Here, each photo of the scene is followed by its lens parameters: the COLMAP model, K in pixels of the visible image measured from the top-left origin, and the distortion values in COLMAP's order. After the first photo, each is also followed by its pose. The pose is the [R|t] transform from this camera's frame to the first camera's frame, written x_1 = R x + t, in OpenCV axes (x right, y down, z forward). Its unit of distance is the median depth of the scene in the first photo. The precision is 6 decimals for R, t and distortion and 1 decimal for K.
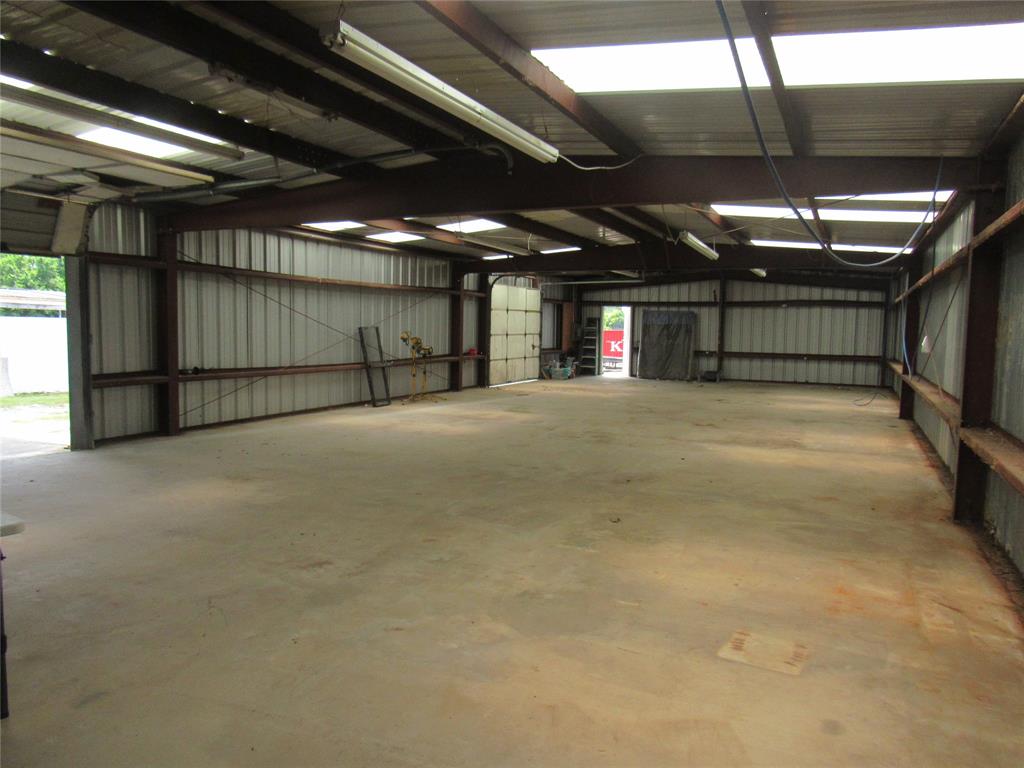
lens RADIAL K [[735.8, 0, 516.5], [0, 735.8, 382.3], [0, 0, 1]] dist [-0.032264, 0.010287]
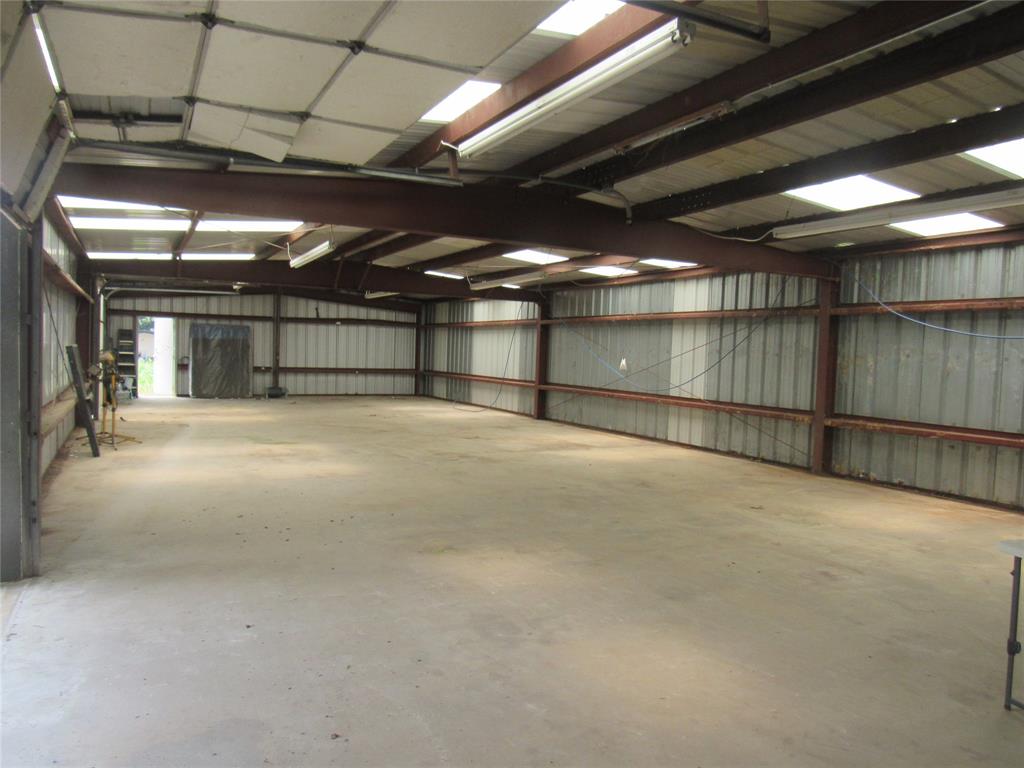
lens RADIAL K [[735.8, 0, 512.5], [0, 735.8, 385.3], [0, 0, 1]] dist [-0.032264, 0.010287]
pose [[0.608808, -0.036908, 0.792459, -0.311062], [0.041881, 0.999019, 0.014354, -0.018109], [-0.792212, 0.024450, 0.609757, 0.145274]]
